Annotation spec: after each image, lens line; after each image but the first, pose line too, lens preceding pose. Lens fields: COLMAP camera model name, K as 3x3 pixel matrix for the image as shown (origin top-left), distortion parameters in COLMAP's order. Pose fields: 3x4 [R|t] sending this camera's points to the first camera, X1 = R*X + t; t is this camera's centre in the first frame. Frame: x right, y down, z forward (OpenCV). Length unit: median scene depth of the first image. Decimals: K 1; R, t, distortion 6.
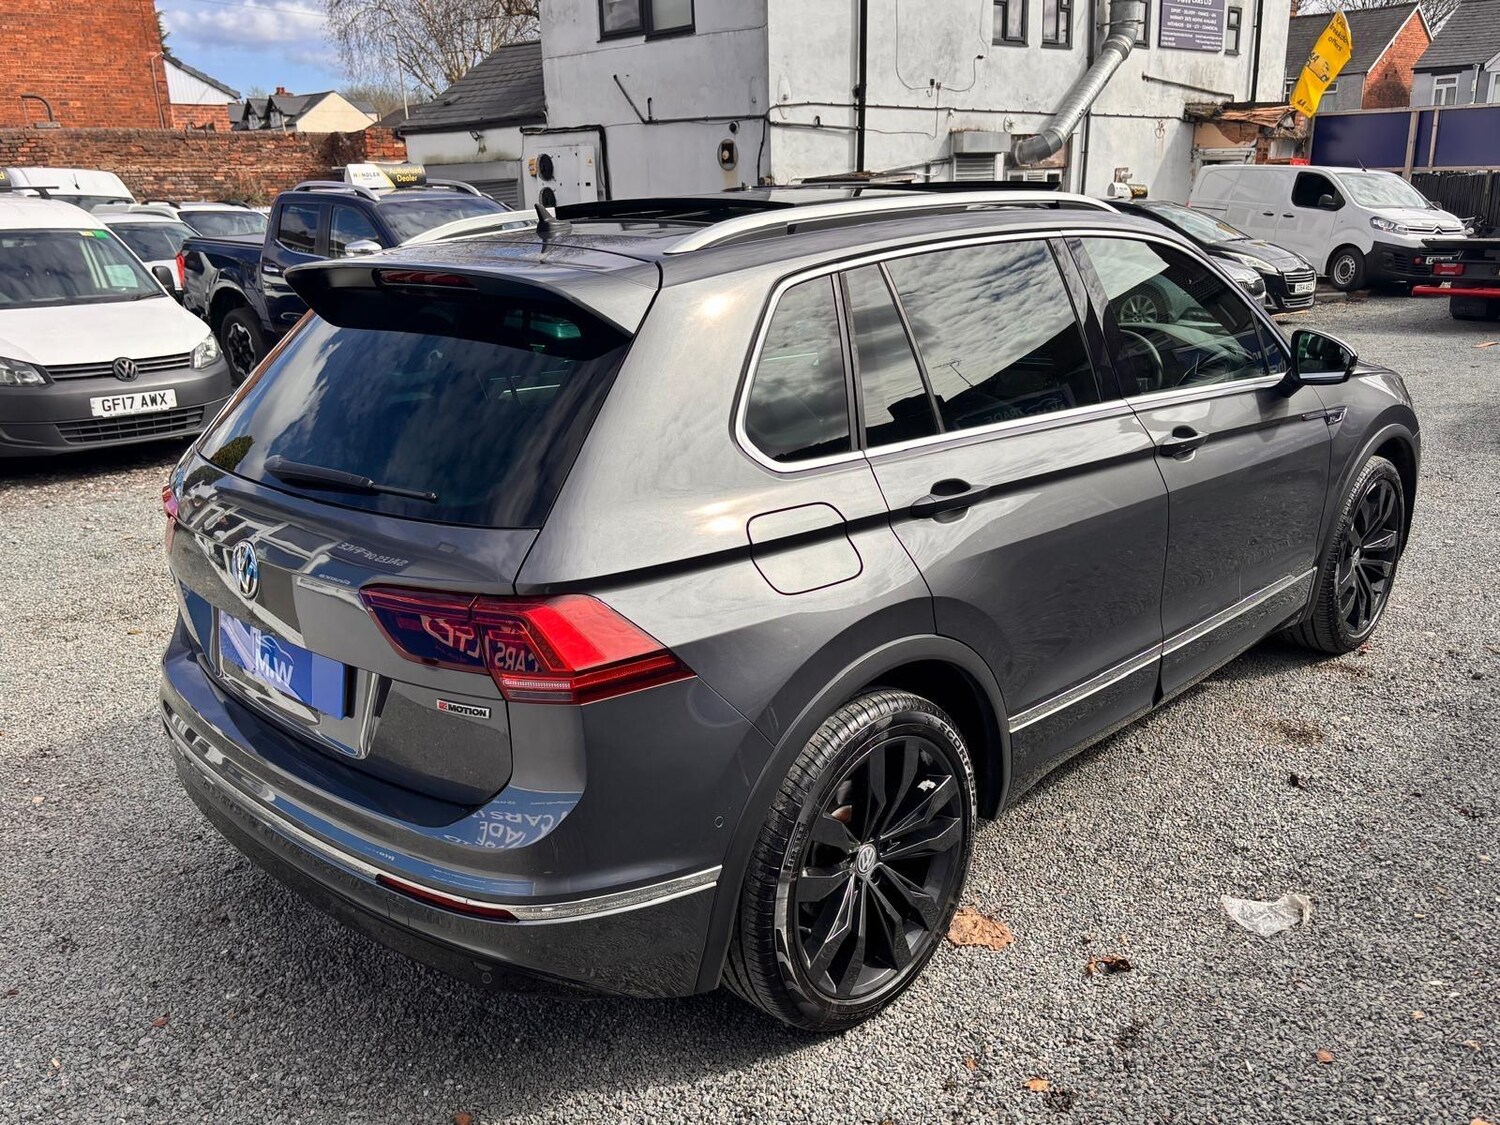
lens RADIAL K [[1396.0, 0, 756.1], [0, 1396.0, 596.6], [0, 0, 1]] dist [0.038920, -0.035252]
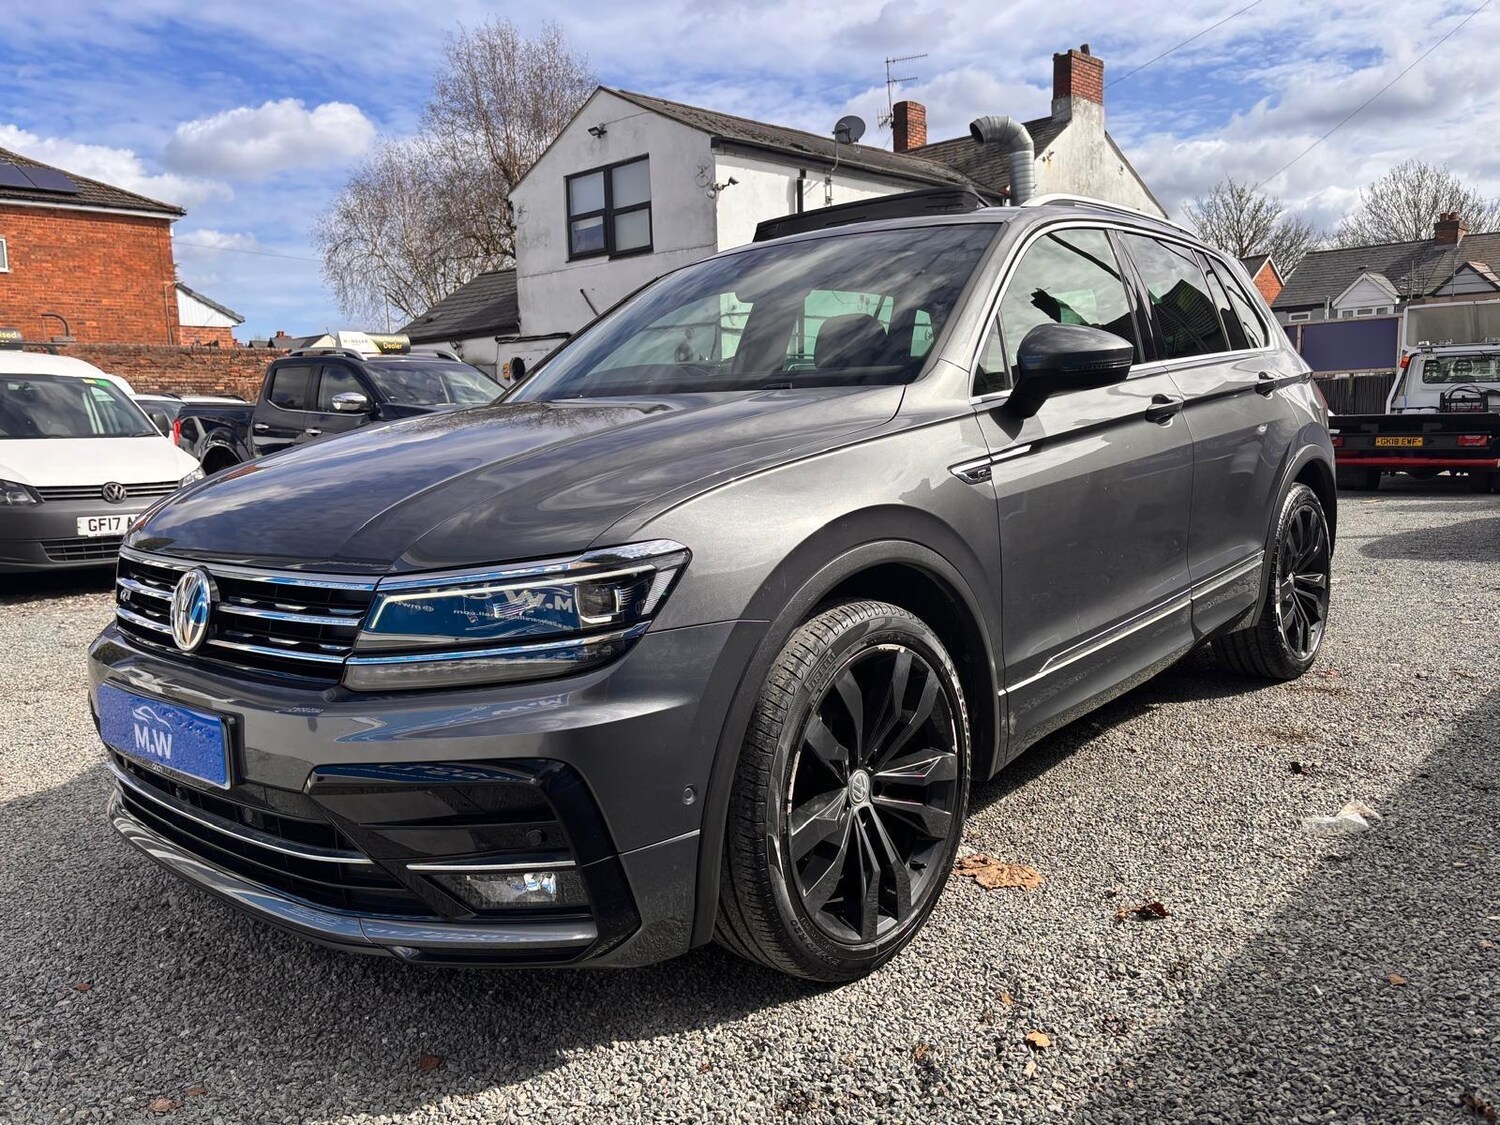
lens RADIAL K [[1272.4, 0, 742.5], [0, 1272.4, 542.6], [0, 0, 1]] dist [0.076463, -0.118892]
pose [[0.999381, -0.006172, 0.034637, -0.034475], [0.013215, 0.978252, -0.206997, 0.188077], [-0.032606, 0.207327, 0.977728, 0.131954]]
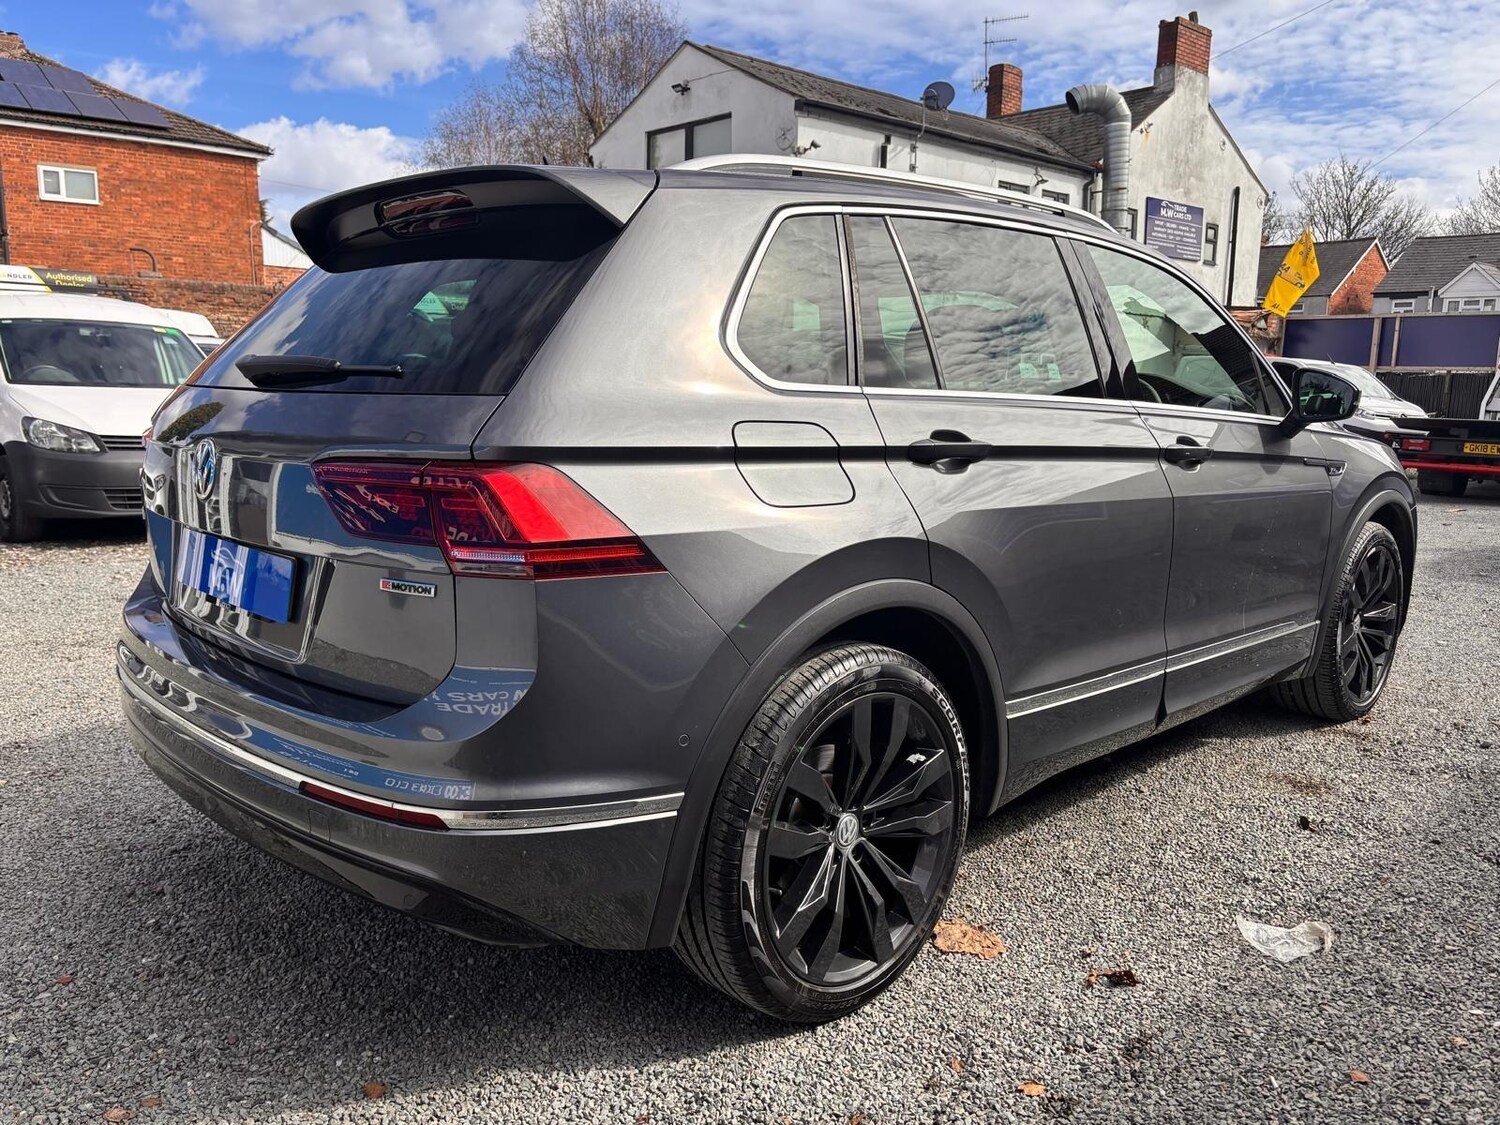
lens RADIAL K [[1271.7, 0, 750.0], [0, 1271.7, 562.5], [0, 0, 1]] dist [0.084827, -0.133682]
pose [[0.998632, 0.049002, -0.018273, 0.019558], [-0.051252, 0.986518, -0.155423, 0.132927], [0.010410, 0.156147, 0.987679, 0.129866]]
